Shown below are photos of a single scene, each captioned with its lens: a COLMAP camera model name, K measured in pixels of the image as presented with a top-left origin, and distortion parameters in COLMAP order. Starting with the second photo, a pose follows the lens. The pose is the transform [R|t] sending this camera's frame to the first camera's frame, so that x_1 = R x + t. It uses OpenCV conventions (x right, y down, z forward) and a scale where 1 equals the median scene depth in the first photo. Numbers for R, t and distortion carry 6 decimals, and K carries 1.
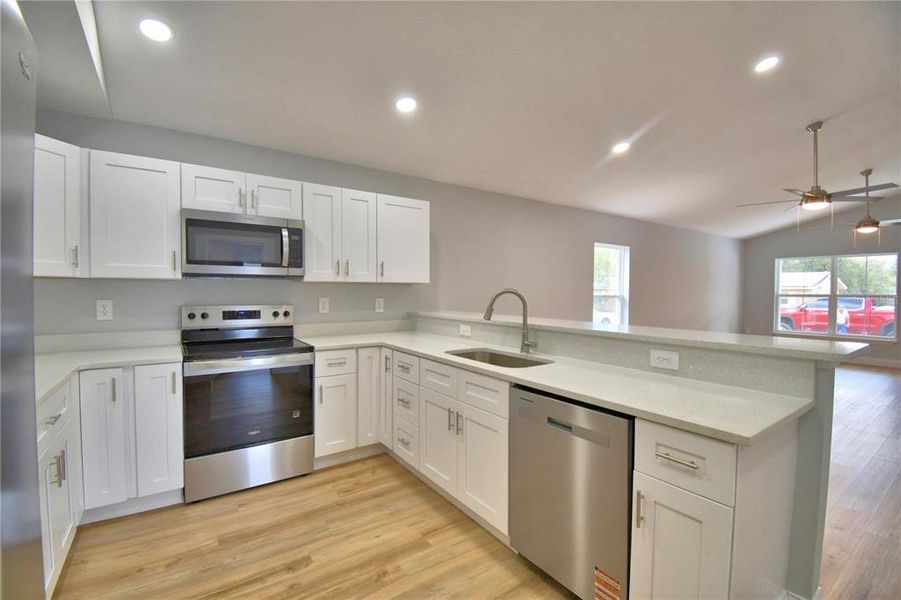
lens RADIAL K [[395.8, 0, 454.3], [0, 395.8, 300.0], [0, 0, 1]] dist [0.006206, -0.015709]
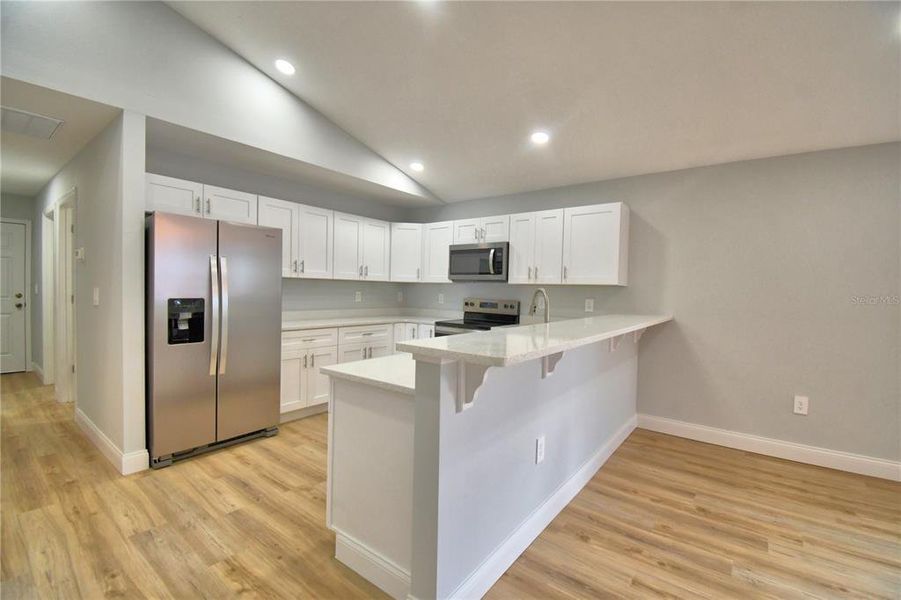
lens RADIAL K [[398.4, 0, 450.5], [0, 398.4, 300.6], [0, 0, 1]] dist [0.007630, -0.002611]
pose [[0.290479, 0.027595, -0.956483, 1.010587], [-0.046944, 0.998791, 0.014559, 0.002581], [0.955729, 0.040672, 0.291423, 0.410015]]
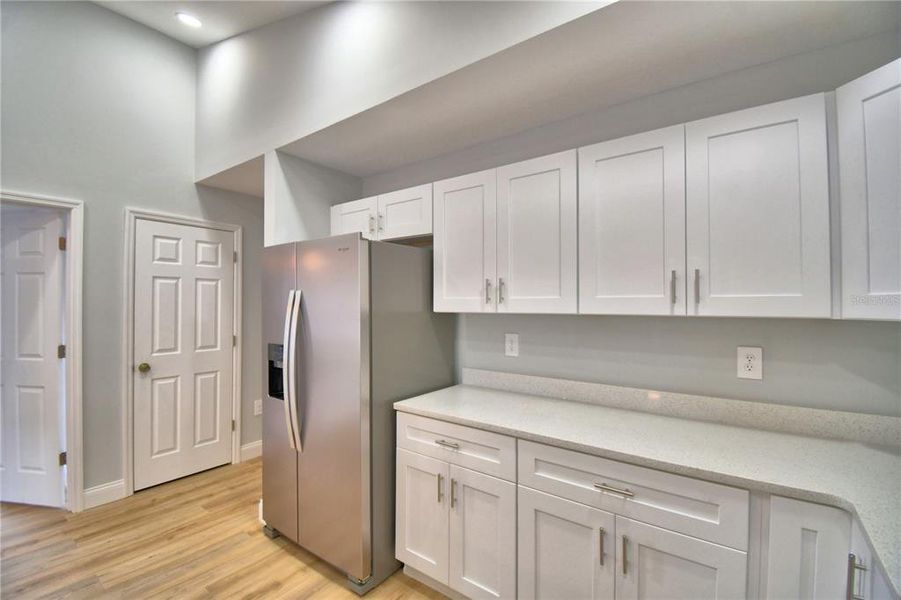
lens RADIAL K [[395.8, 0, 445.4], [0, 395.8, 297.8], [0, 0, 1]] dist [0.006206, -0.015709]
pose [[-0.953177, -0.011155, -0.302208, -0.228559], [-0.014700, 0.999847, 0.009459, -0.065916], [0.302056, 0.013459, -0.953195, 0.959128]]
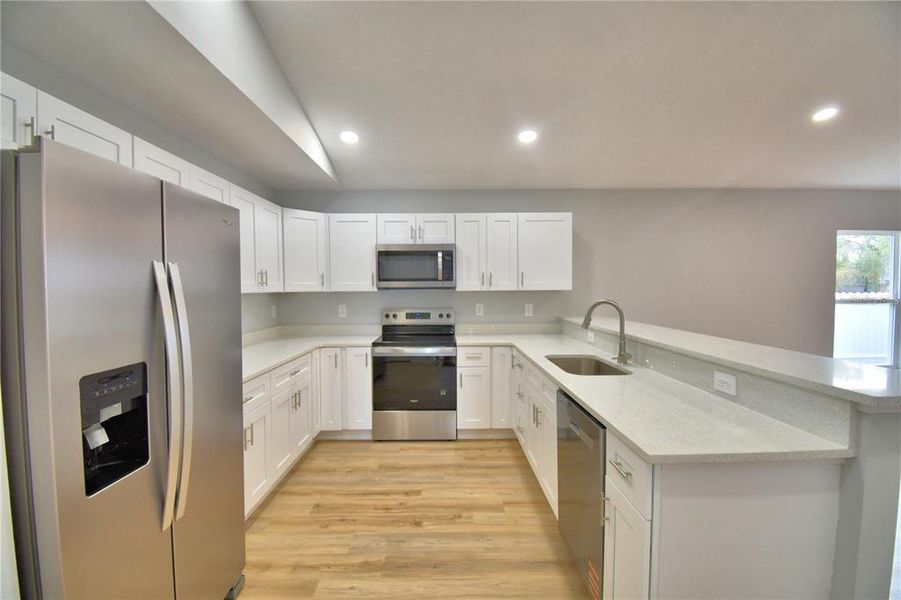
lens RADIAL K [[398.4, 0, 452.2], [0, 398.4, 301.5], [0, 0, 1]] dist [0.007630, -0.002611]
pose [[0.824514, 0.009343, -0.565764, 0.362155], [-0.003491, 0.999929, 0.011425, -0.030186], [0.565831, -0.007445, 0.824488, -0.073704]]
